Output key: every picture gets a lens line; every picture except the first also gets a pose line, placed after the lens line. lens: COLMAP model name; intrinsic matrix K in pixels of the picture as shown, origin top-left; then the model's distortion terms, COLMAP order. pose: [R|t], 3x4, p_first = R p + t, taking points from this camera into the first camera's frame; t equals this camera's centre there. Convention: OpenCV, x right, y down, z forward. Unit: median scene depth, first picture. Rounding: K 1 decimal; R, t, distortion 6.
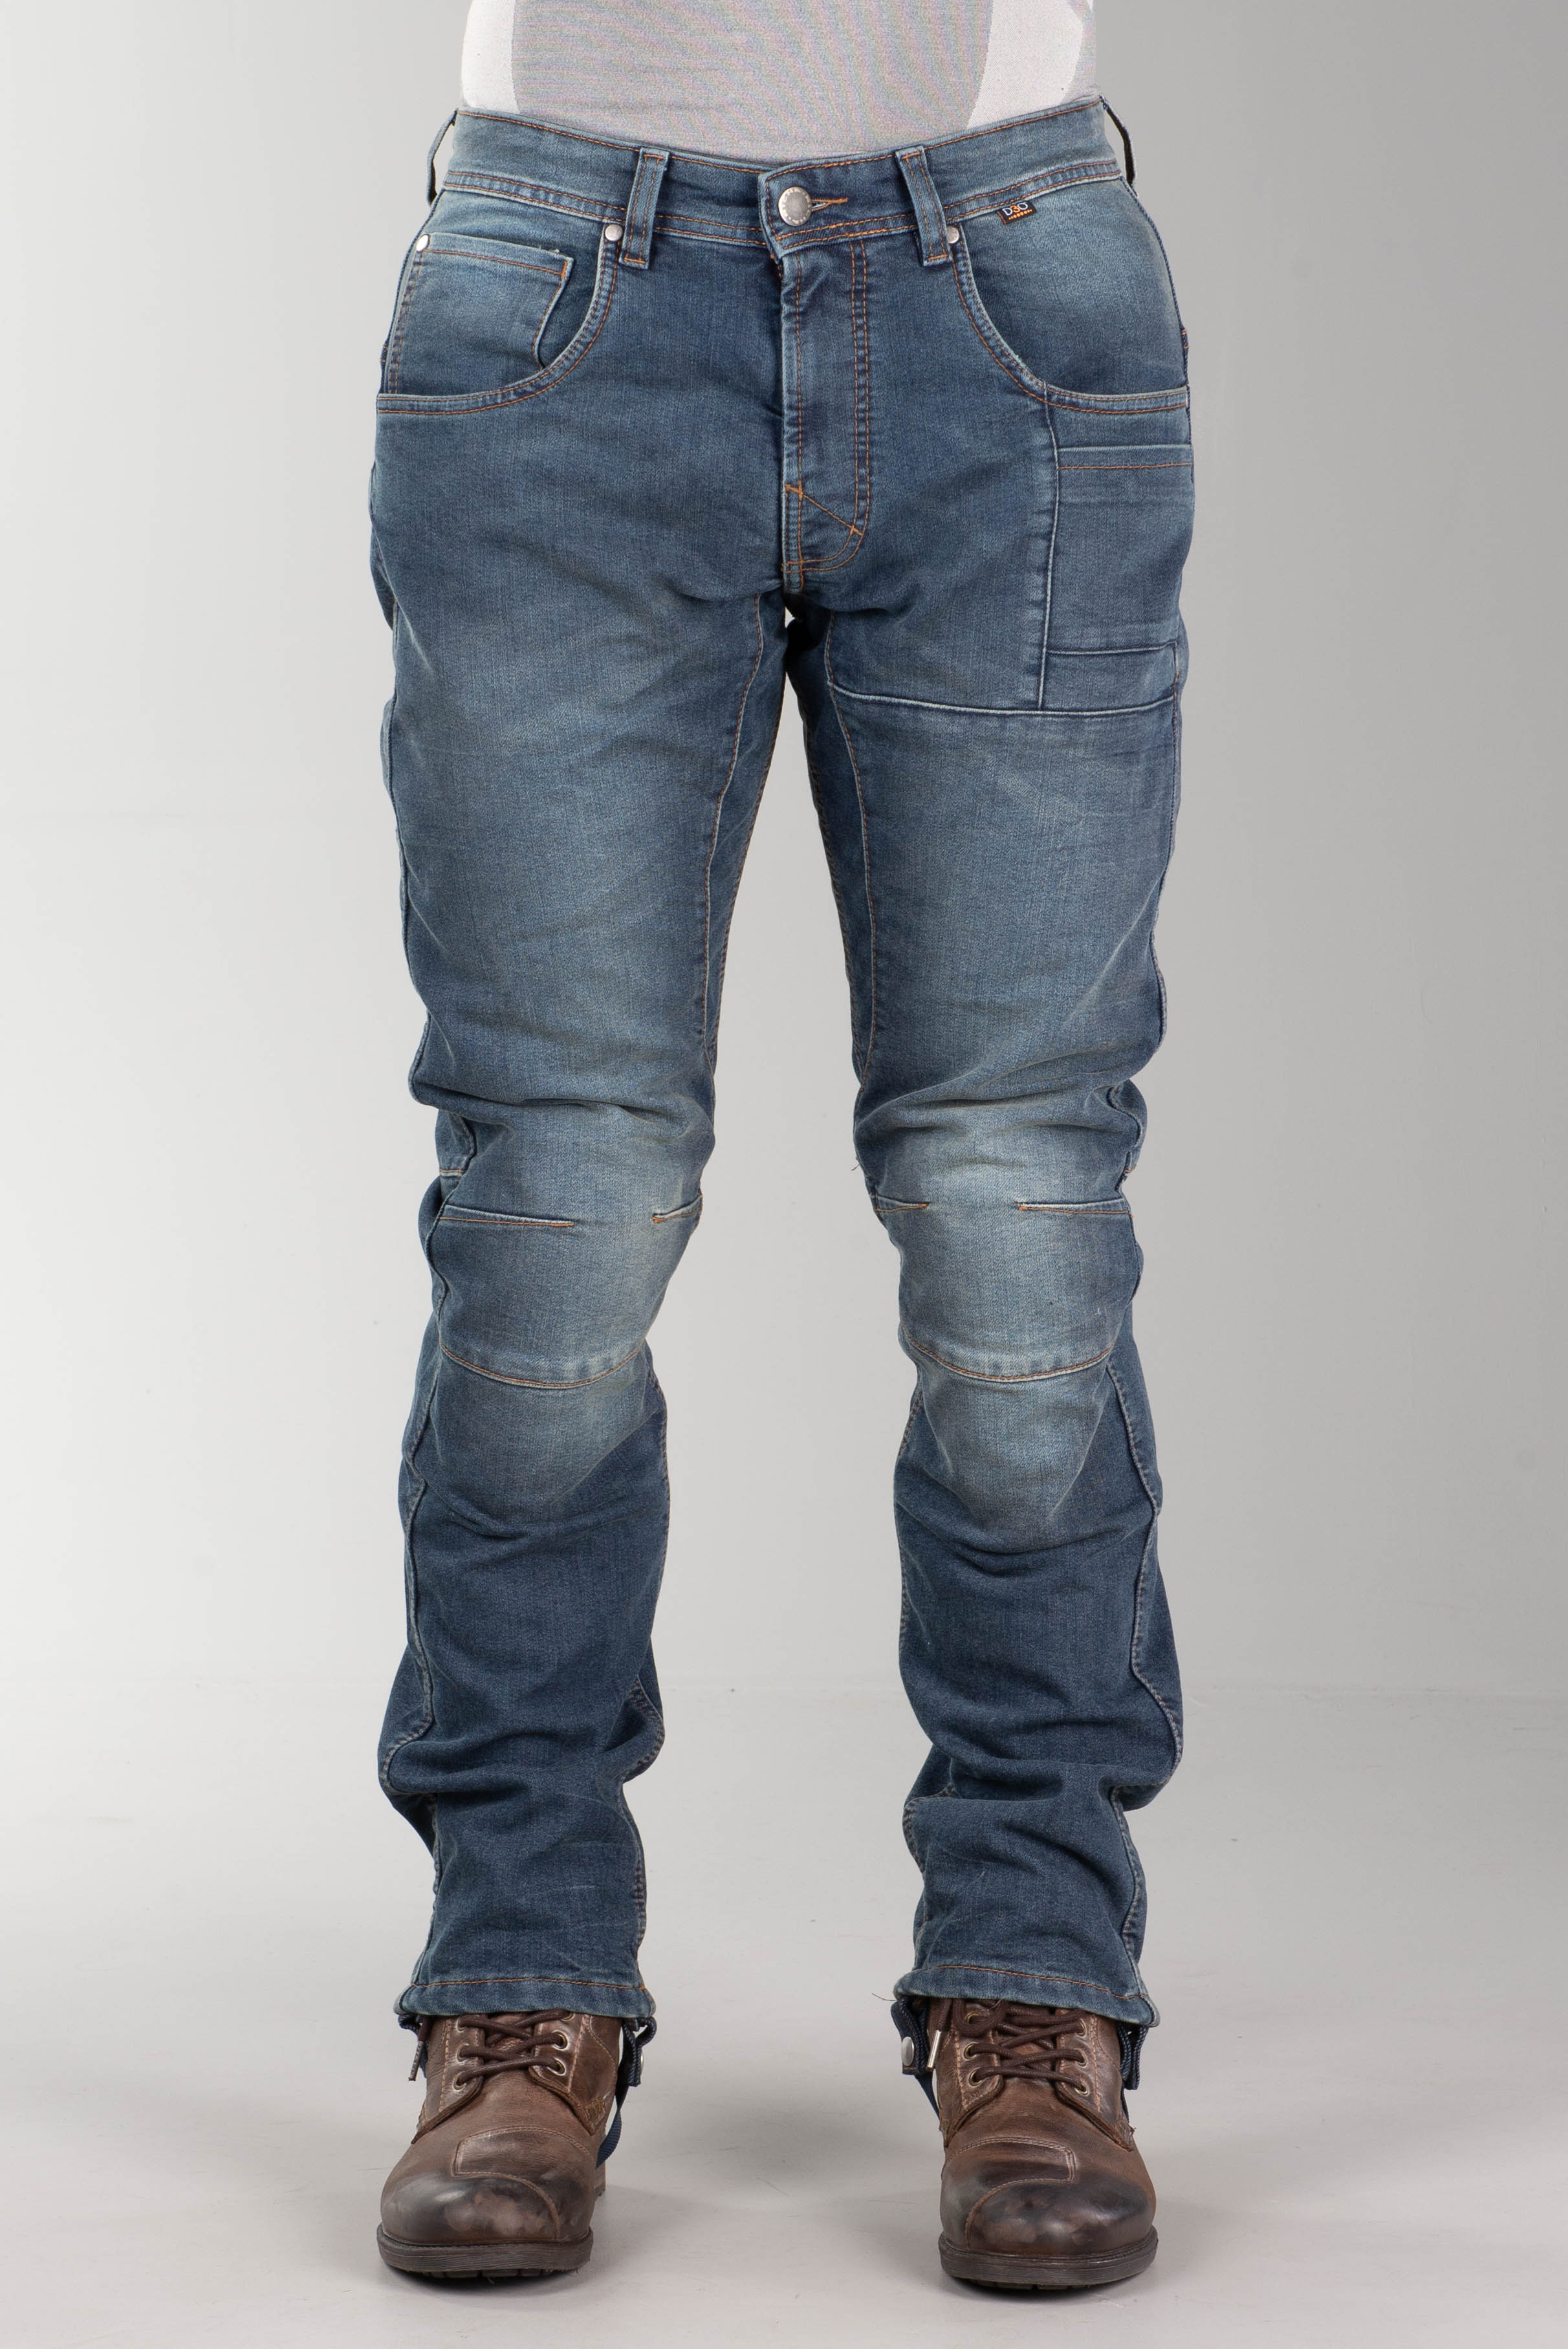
lens RADIAL K [[4718.6, 0, 784.0], [0, 4718.6, 1174.5], [0, 0, 1]] dist [0.845011, 0.290152]
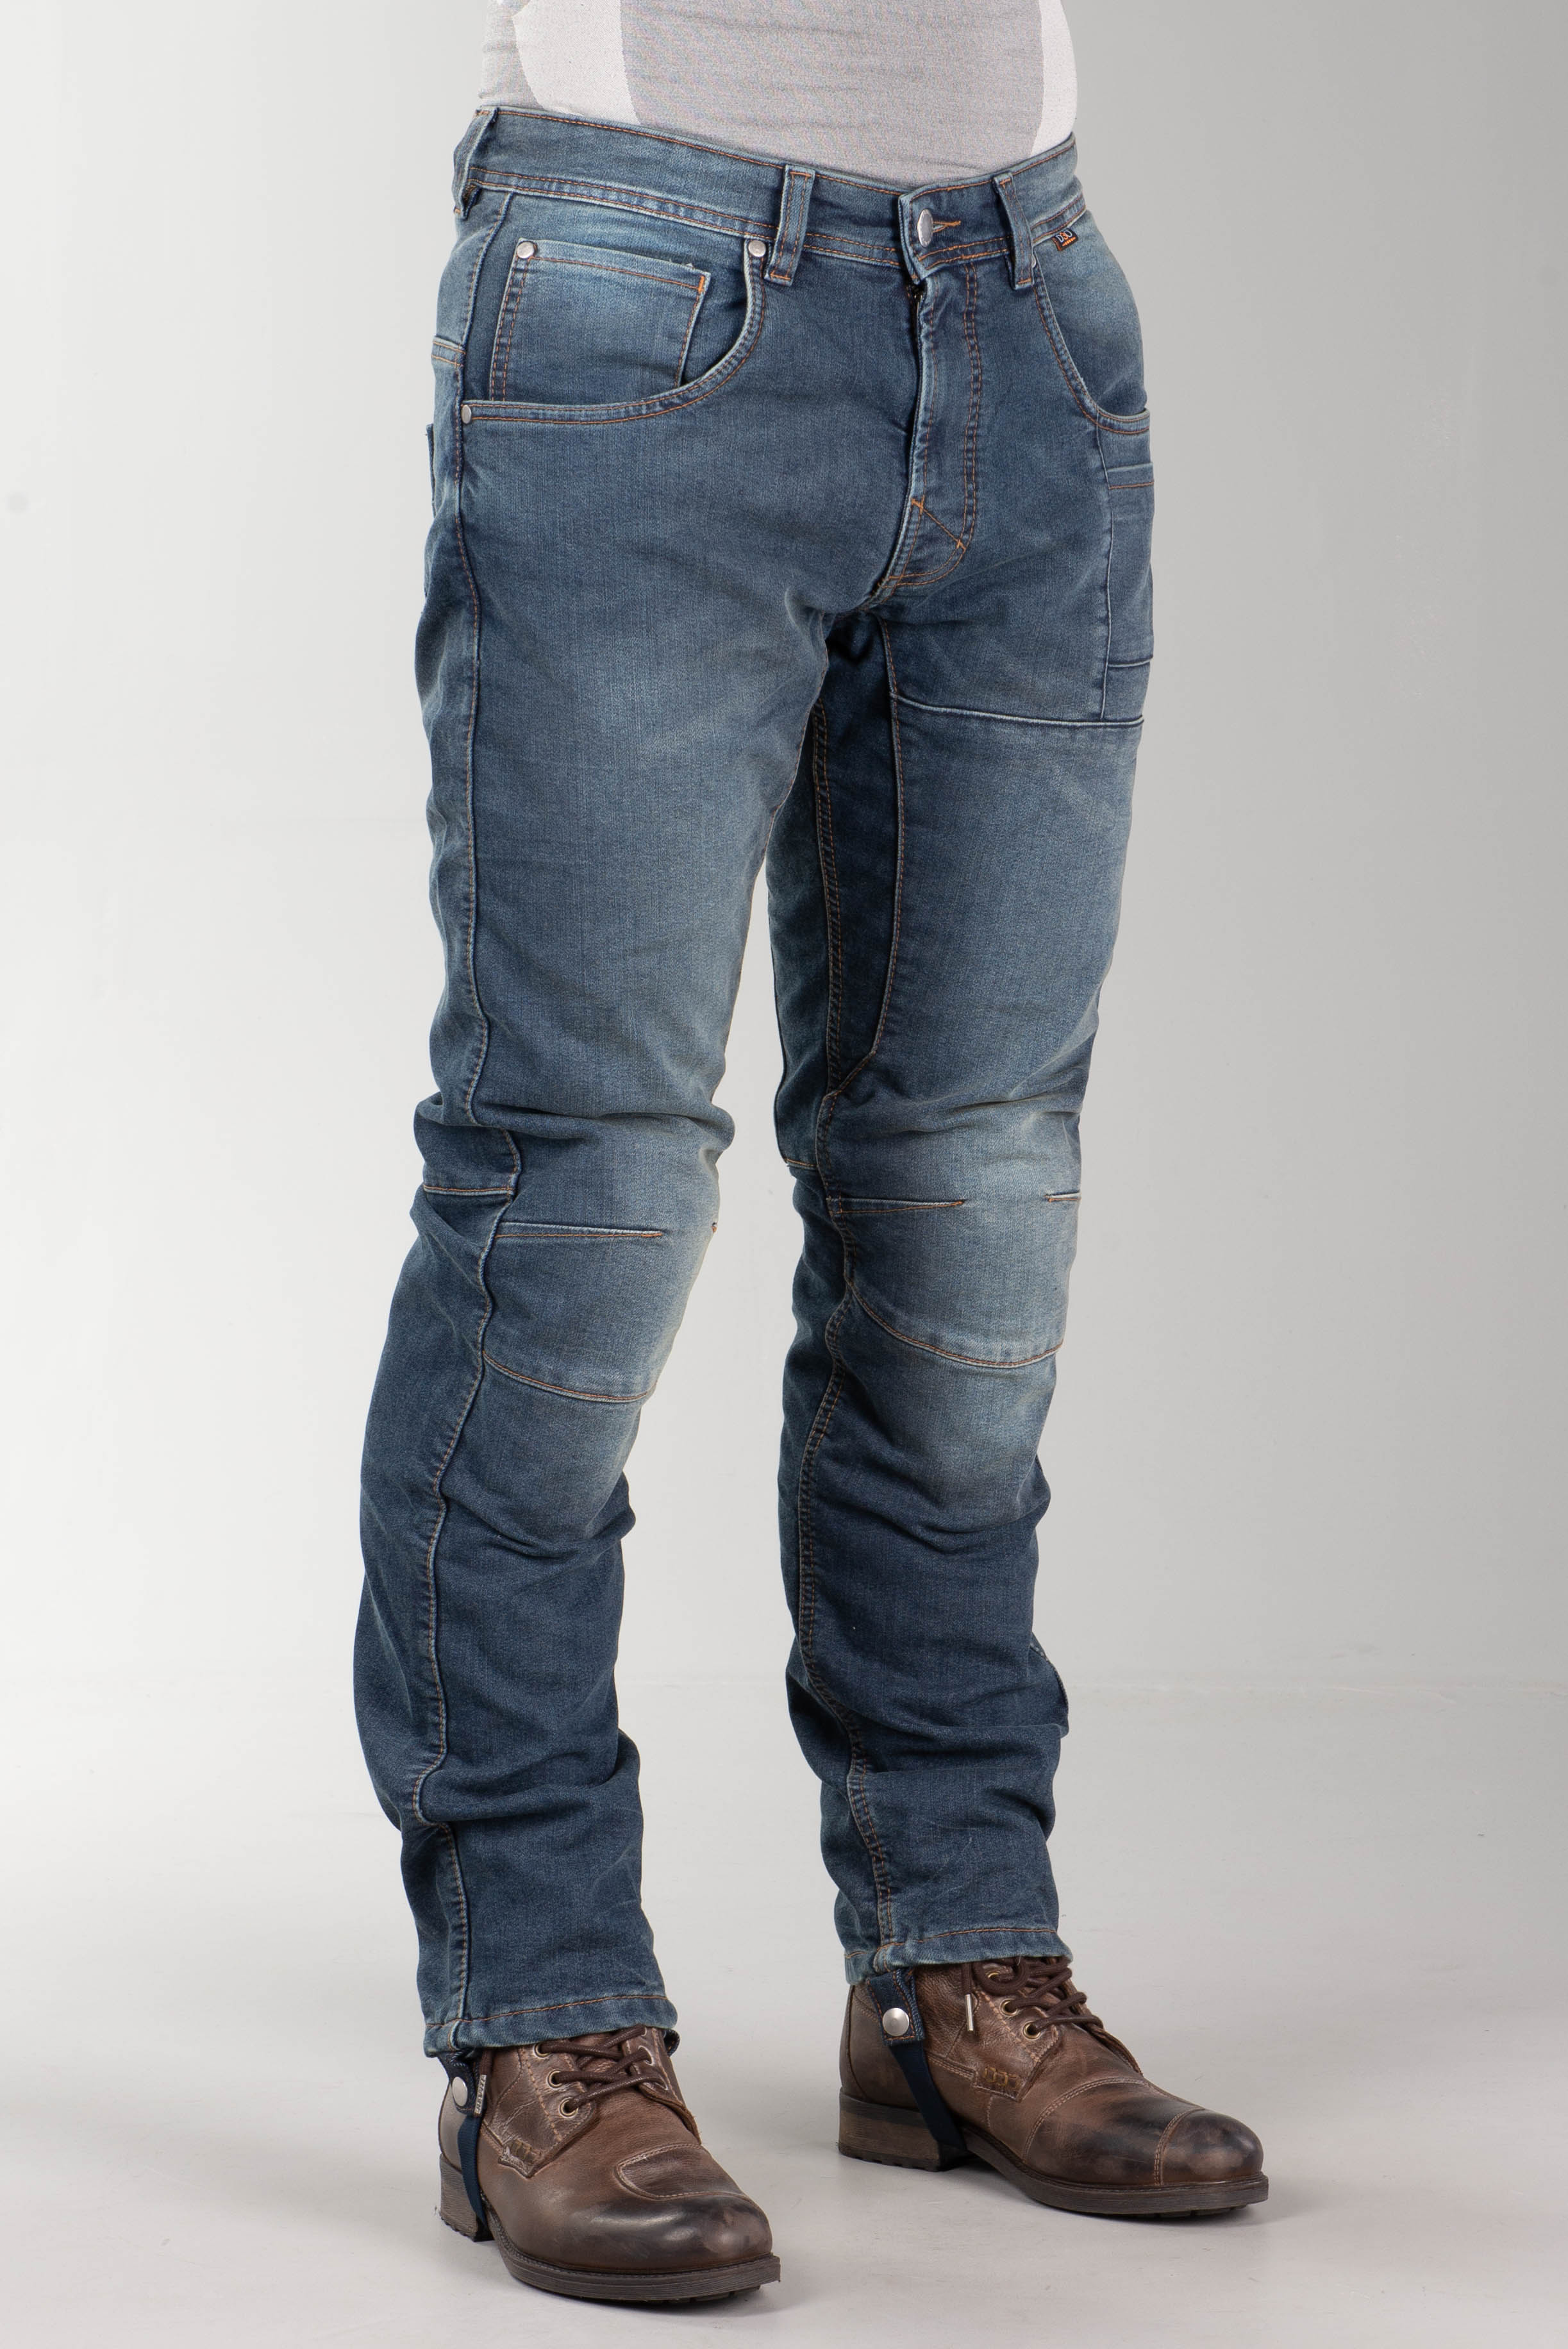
lens RADIAL K [[4718.7, 0, 784.0], [0, 4718.7, 1174.5], [0, 0, 1]] dist [0.845011, 0.290152]
pose [[0.920892, -0.037973, 0.387963, -0.422827], [0.036616, 0.999270, 0.010894, -0.013098], [-0.388094, 0.004173, 0.921610, 0.073731]]
